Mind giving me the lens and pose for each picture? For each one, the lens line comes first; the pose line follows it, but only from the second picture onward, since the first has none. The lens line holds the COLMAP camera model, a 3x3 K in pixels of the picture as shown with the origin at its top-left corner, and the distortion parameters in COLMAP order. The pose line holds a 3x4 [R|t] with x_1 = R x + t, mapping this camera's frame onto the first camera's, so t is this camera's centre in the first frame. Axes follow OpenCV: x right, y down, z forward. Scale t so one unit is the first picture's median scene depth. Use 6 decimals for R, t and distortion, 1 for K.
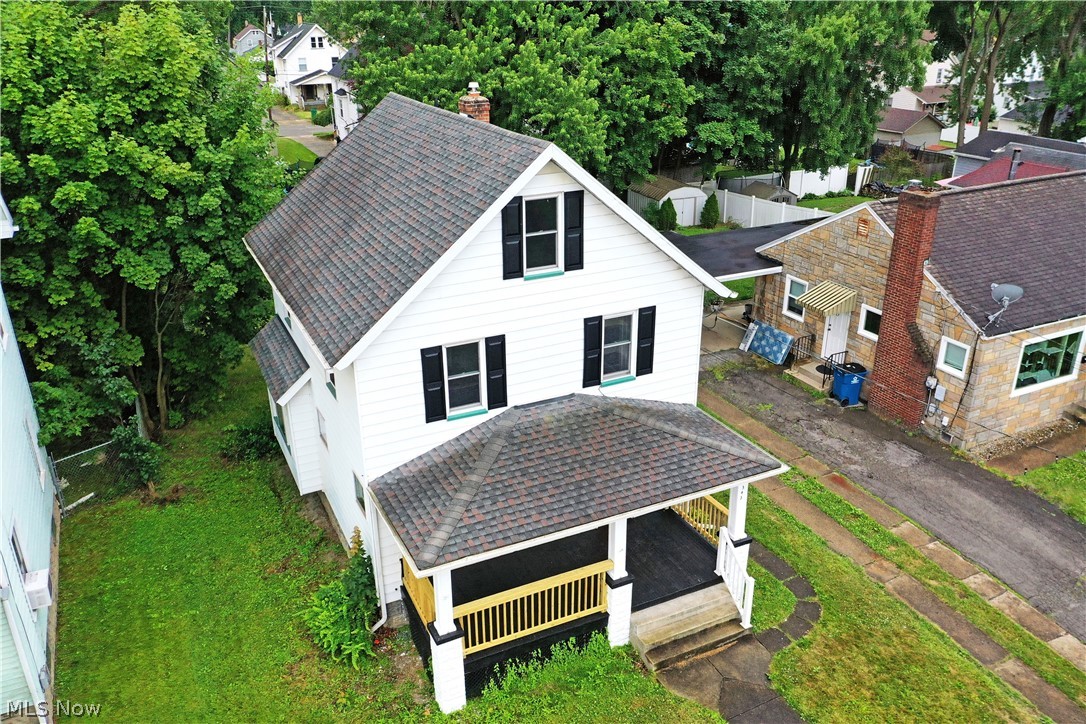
lens RADIAL K [[855.5, 0, 537.6], [0, 855.5, 368.9], [0, 0, 1]] dist [0.017429, -0.004306]
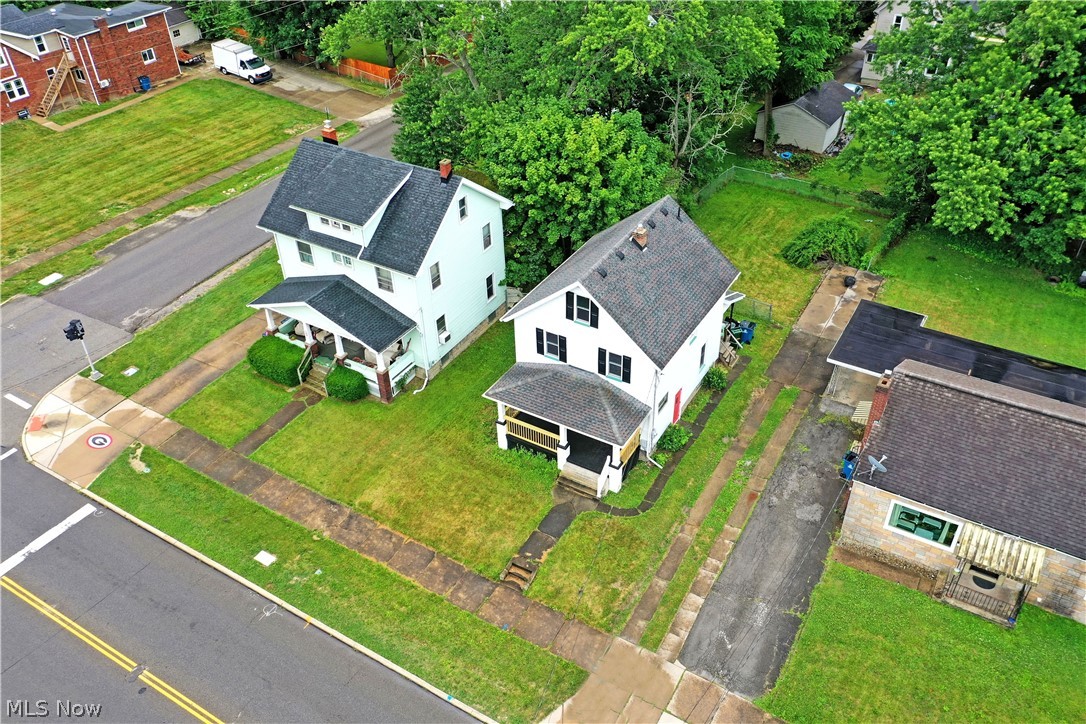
lens RADIAL K [[855.5, 0, 537.6], [0, 855.5, 368.9], [0, 0, 1]] dist [0.017429, -0.004306]
pose [[0.544808, 0.503460, -0.670606, 1.461197], [-0.312347, 0.864000, 0.394897, -0.822195], [0.778218, -0.005682, 0.627968, -0.558238]]
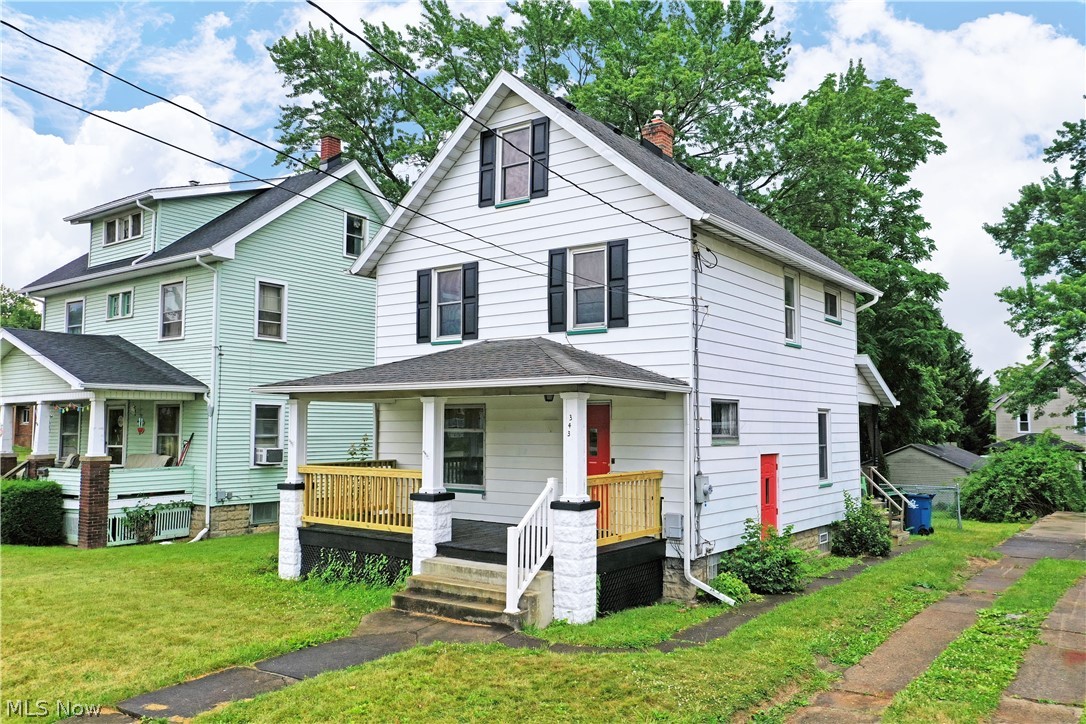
lens RADIAL K [[855.5, 0, 537.6], [0, 855.5, 368.9], [0, 0, 1]] dist [0.017429, -0.004306]
pose [[0.461723, -0.048954, -0.885672, 0.816024], [-0.363402, 0.900396, -0.239219, 0.267243], [0.809167, 0.432308, 0.397943, 0.631543]]
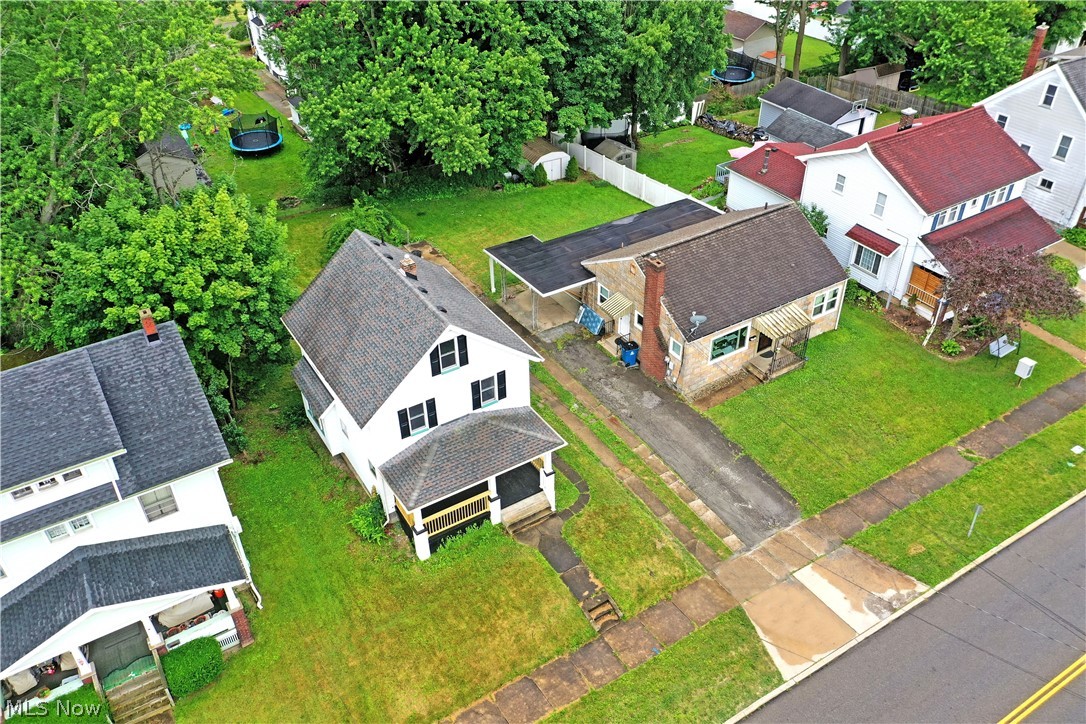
lens RADIAL K [[855.5, 0, 537.6], [0, 855.5, 368.9], [0, 0, 1]] dist [0.017429, -0.004306]
pose [[0.993968, -0.071350, 0.083293, 0.041764], [0.050548, 0.972013, 0.229426, -0.539119], [-0.097331, -0.223832, 0.969756, -1.013550]]
